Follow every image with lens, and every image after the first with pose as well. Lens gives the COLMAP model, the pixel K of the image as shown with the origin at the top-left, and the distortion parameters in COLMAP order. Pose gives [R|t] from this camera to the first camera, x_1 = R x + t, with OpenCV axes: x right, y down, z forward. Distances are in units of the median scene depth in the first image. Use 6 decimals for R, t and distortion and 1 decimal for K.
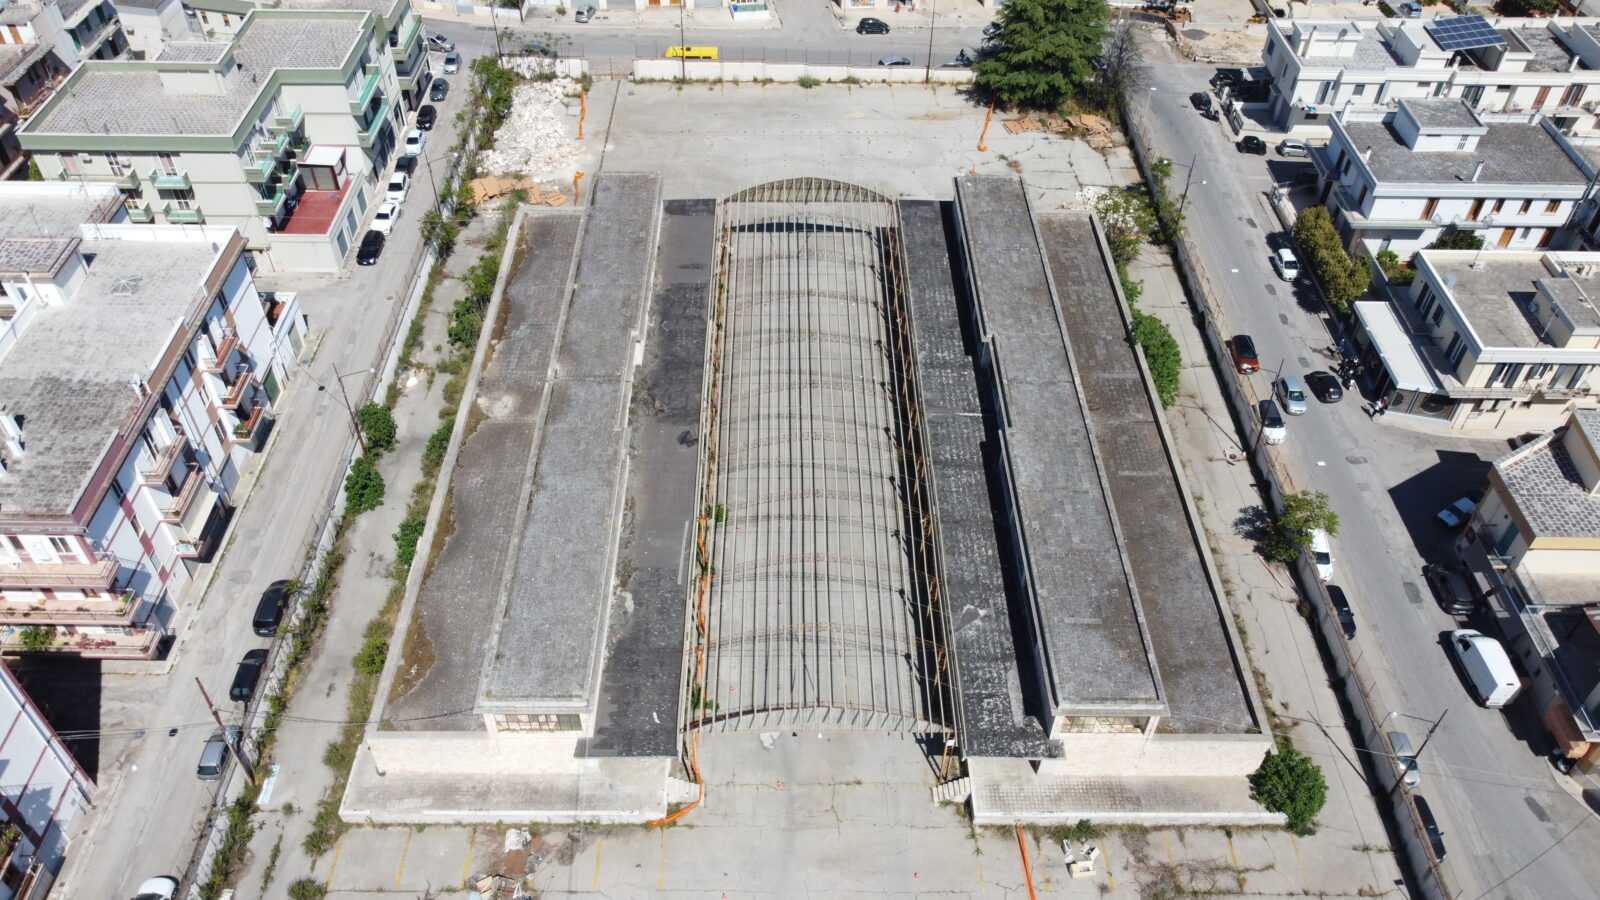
lens RADIAL K [[1212.6, 0, 800.0], [0, 1212.6, 450.0], [0, 0, 1]] dist [-0.003421, -0.000934]
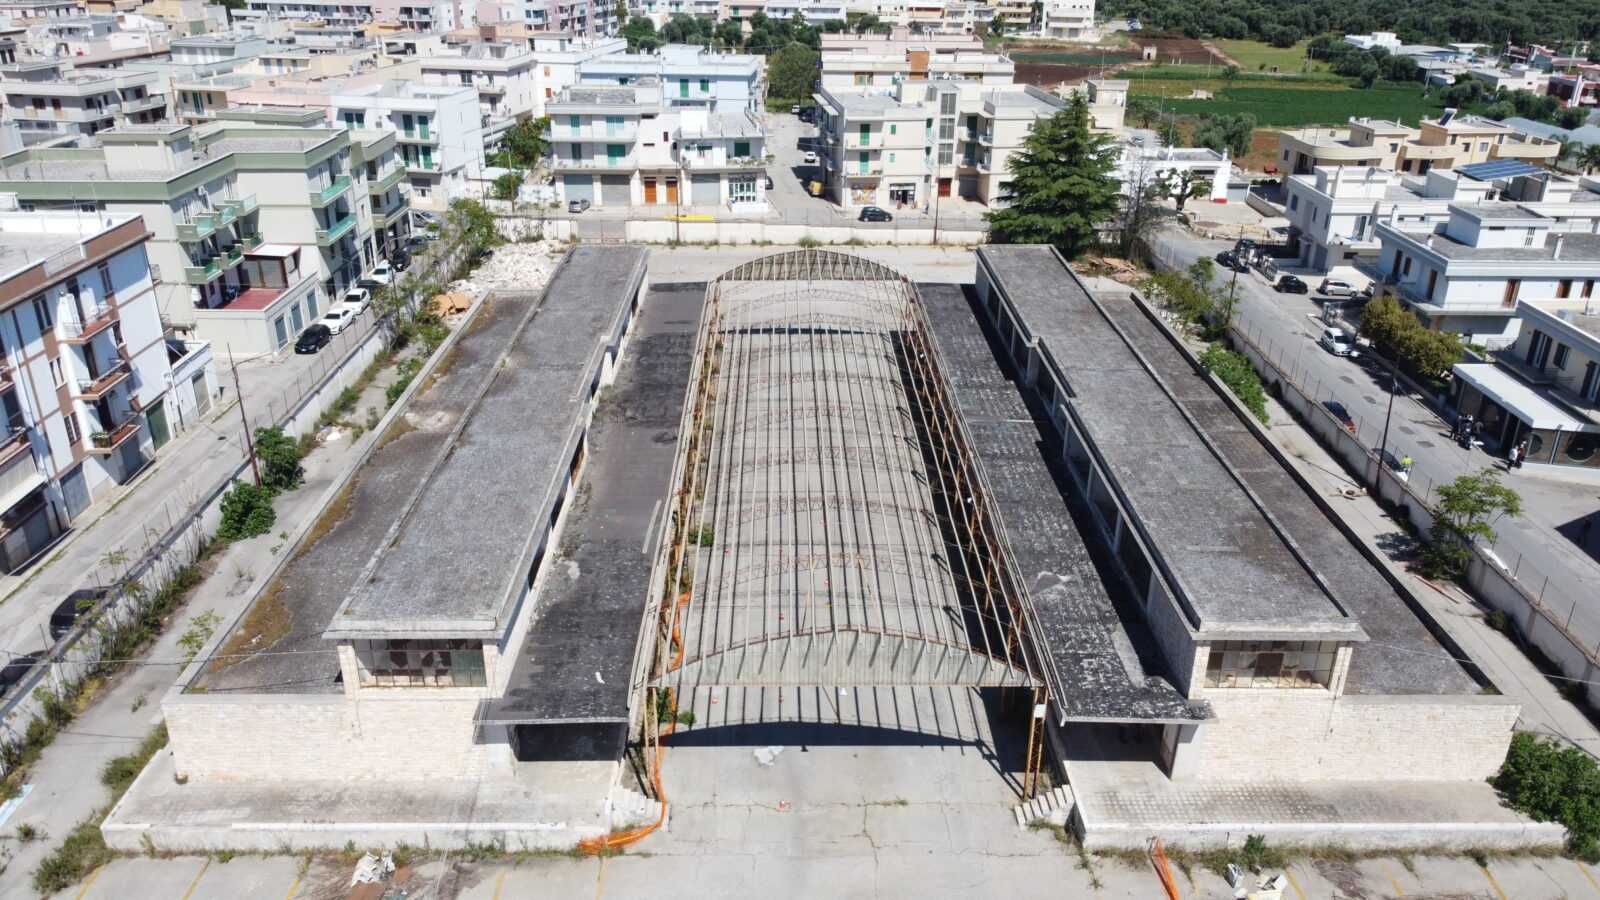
lens RADIAL K [[1212.6, 0, 800.0], [0, 1212.6, 450.0], [0, 0, 1]] dist [-0.003421, -0.000934]
pose [[0.999966, -0.007925, 0.002104, -0.007554], [0.008168, 0.939998, -0.341081, 0.316632], [0.000726, 0.341087, 0.940031, 0.308918]]
